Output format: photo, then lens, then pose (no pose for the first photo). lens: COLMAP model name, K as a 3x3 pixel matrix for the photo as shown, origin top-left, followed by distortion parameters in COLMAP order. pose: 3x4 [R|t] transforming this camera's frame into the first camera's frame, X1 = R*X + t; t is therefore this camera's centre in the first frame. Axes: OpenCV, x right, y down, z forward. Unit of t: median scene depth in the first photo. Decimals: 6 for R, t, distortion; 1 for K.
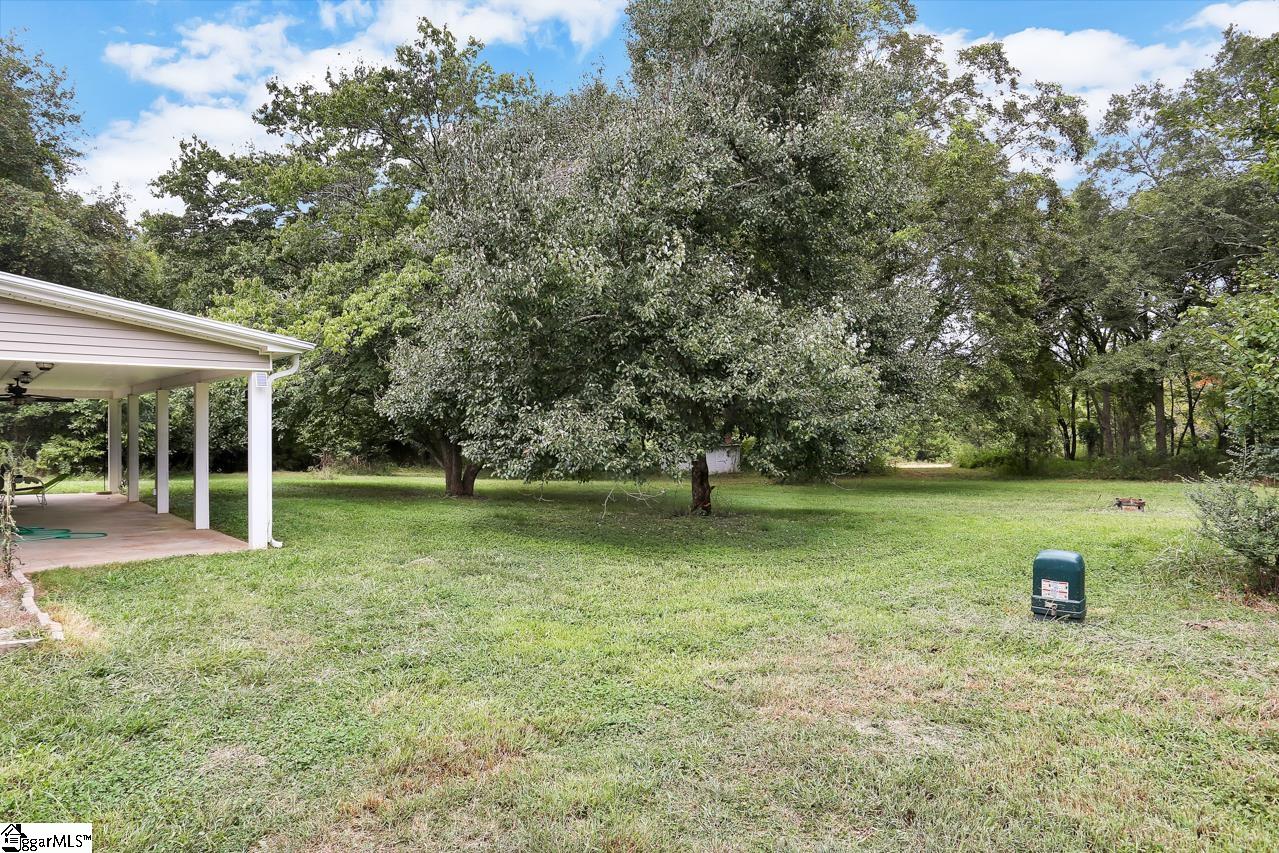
lens RADIAL K [[751.4, 0, 634.2], [0, 751.4, 416.5], [0, 0, 1]] dist [-0.001429, 0.011497]
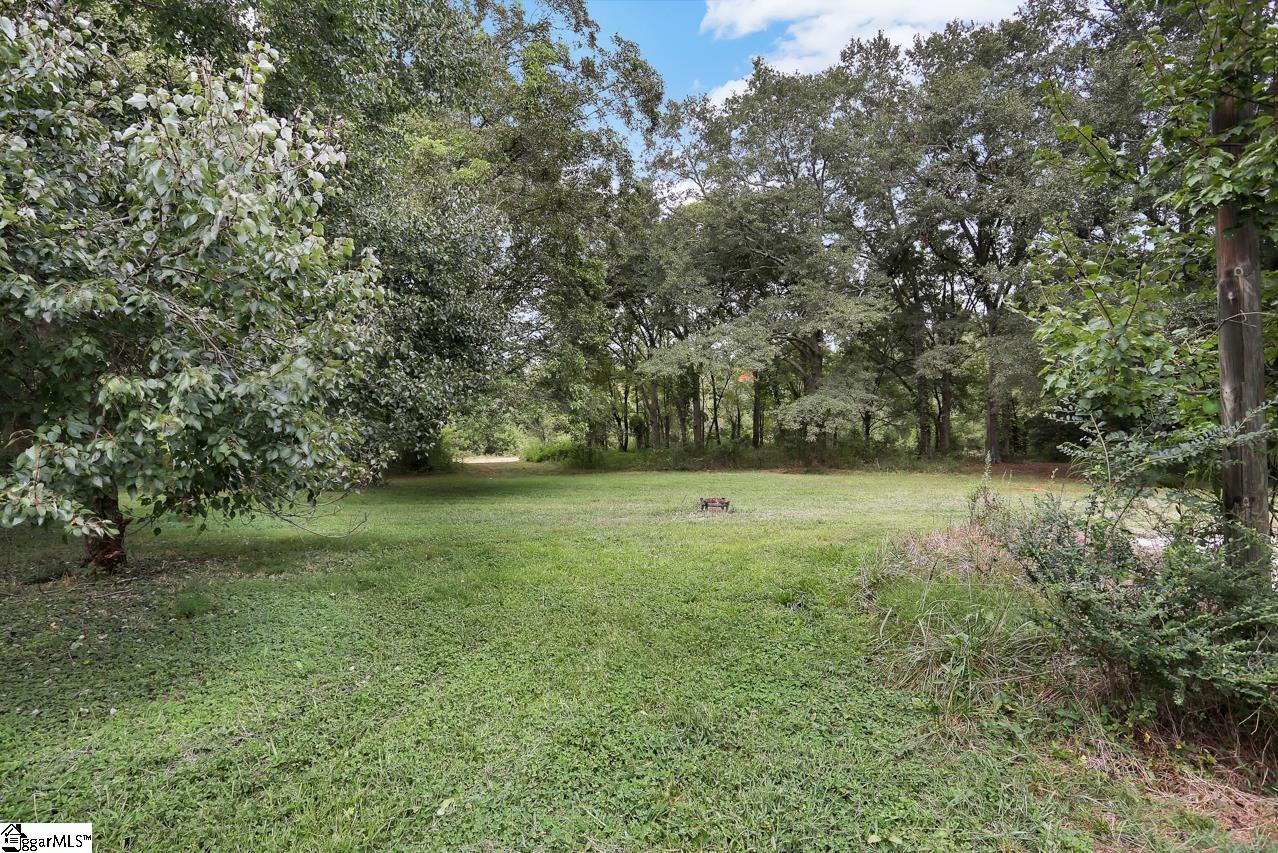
lens RADIAL K [[741.9, 0, 642.1], [0, 741.9, 418.1], [0, 0, 1]] dist [-0.071728, -0.000602]
pose [[0.843371, 0.005914, 0.537299, 0.065764], [-0.010862, 0.999923, 0.006043, 0.005884], [-0.537222, -0.010933, 0.843370, 0.168201]]
